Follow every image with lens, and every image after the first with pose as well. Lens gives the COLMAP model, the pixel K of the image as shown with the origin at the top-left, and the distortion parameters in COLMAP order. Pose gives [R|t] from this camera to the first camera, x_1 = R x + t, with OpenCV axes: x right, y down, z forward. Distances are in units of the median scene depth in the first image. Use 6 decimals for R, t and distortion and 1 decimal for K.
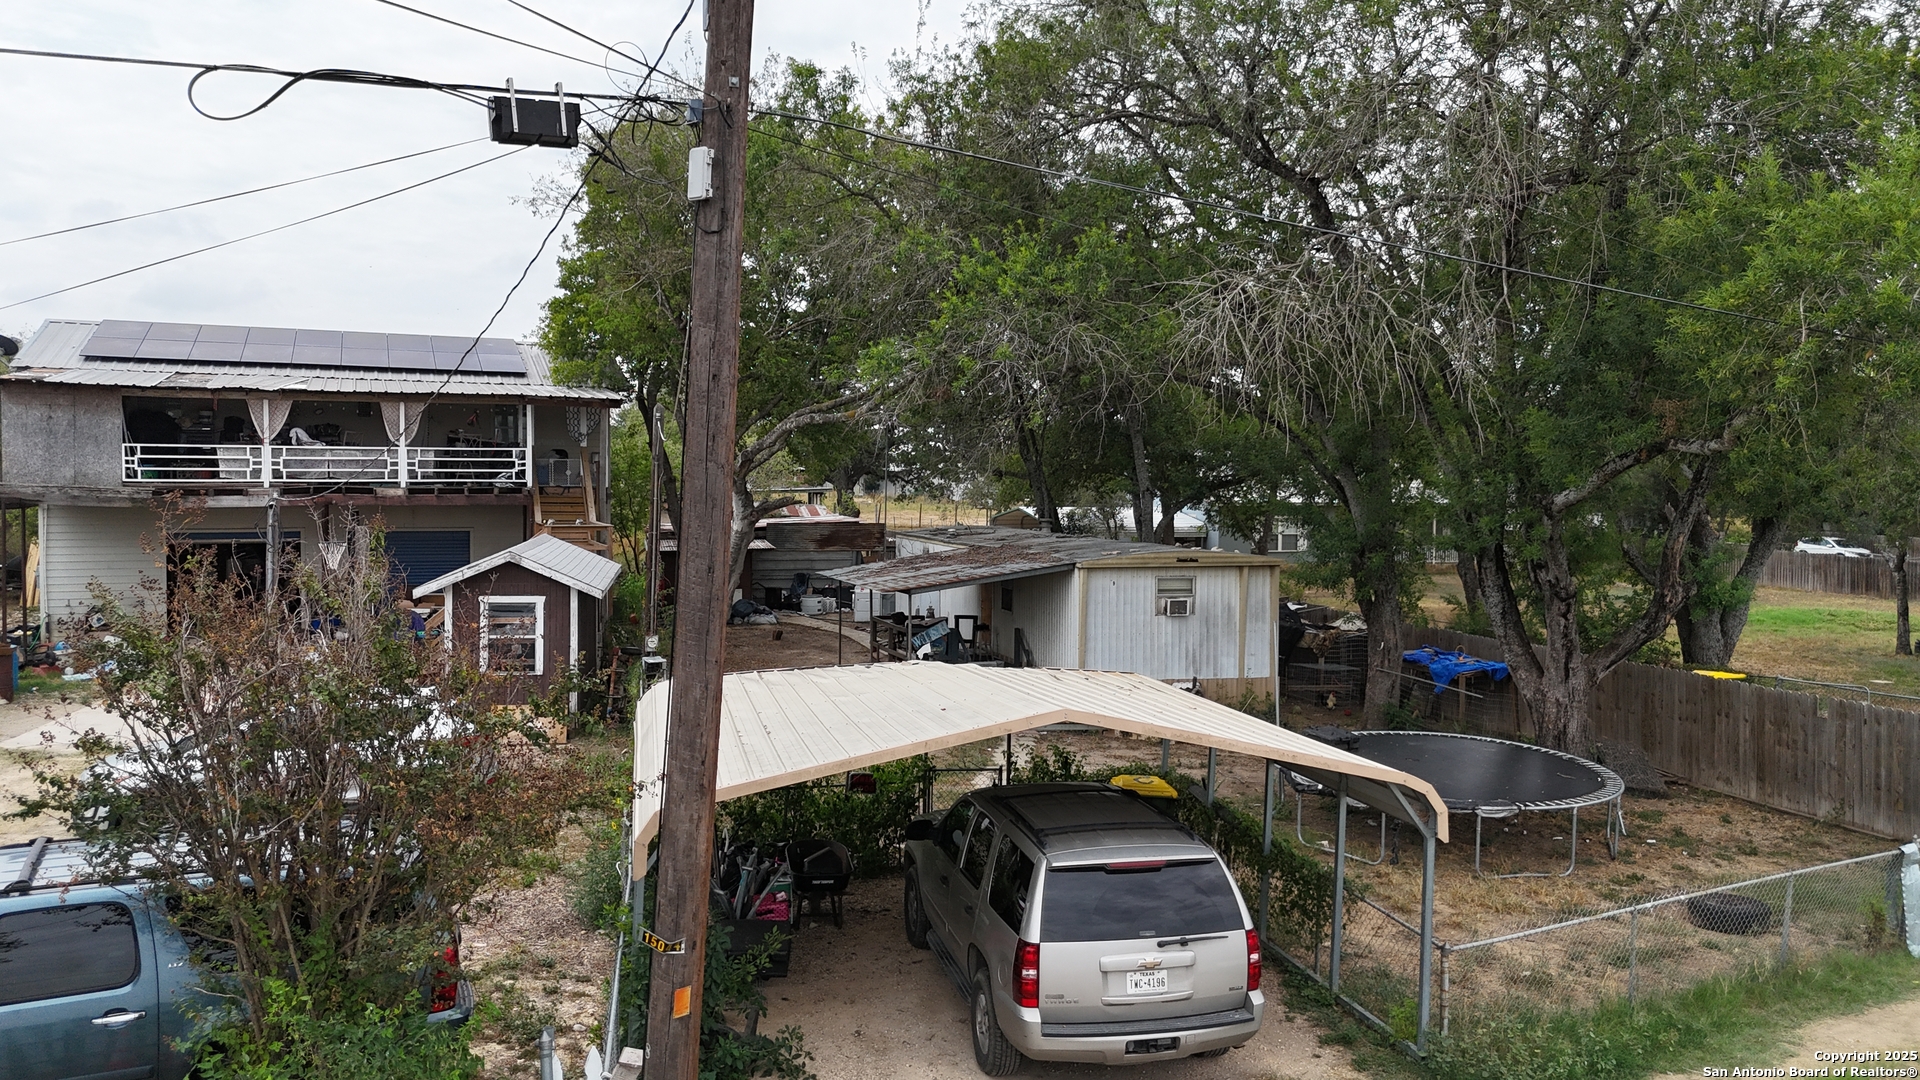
lens RADIAL K [[1367.2, 0, 960.4], [0, 1367.2, 543.9], [0, 0, 1]] dist [0.043247, -0.002618]
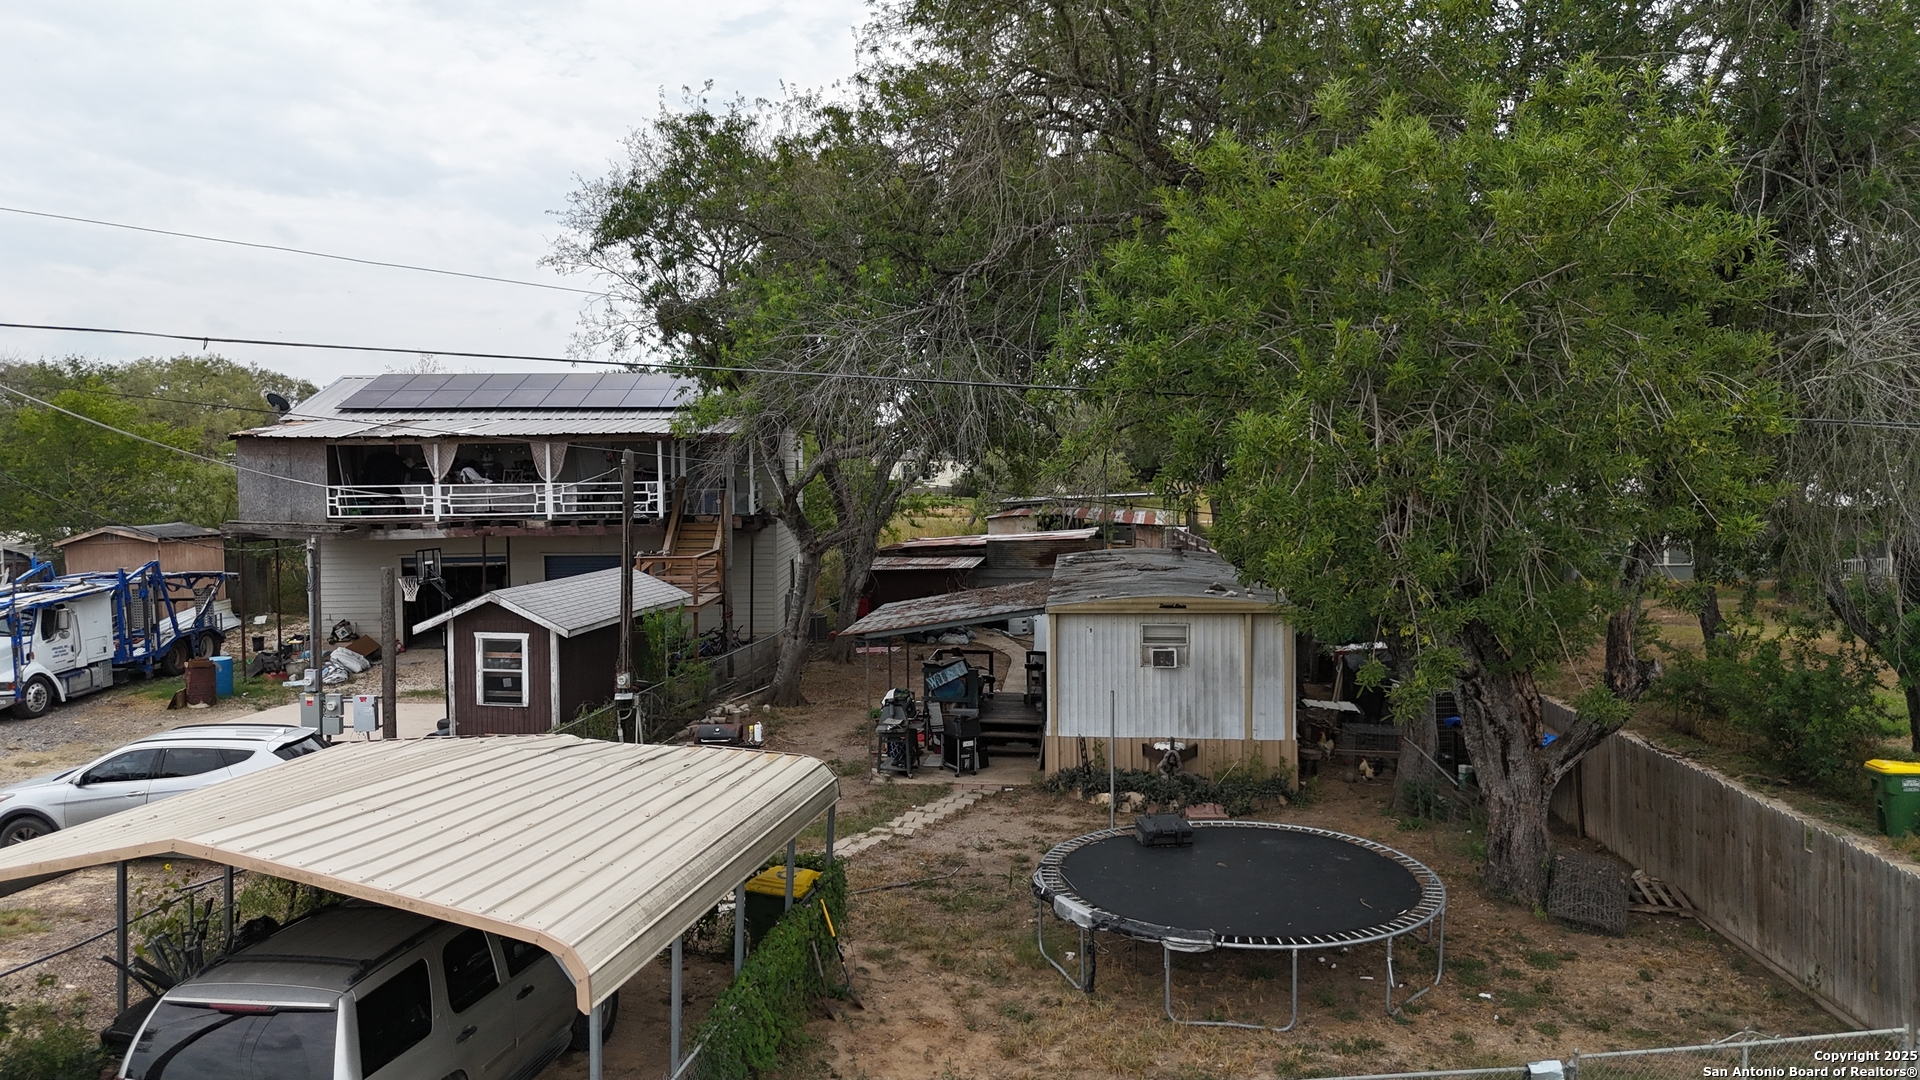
lens RADIAL K [[1367.2, 0, 960.2], [0, 1367.2, 535.7], [0, 0, 1]] dist [0.043247, -0.002618]
pose [[0.936855, 0.000686, -0.349717, 0.341226], [-0.000886, 1.000000, -0.000412, -0.033482], [0.349716, 0.000696, 0.936855, 0.104572]]
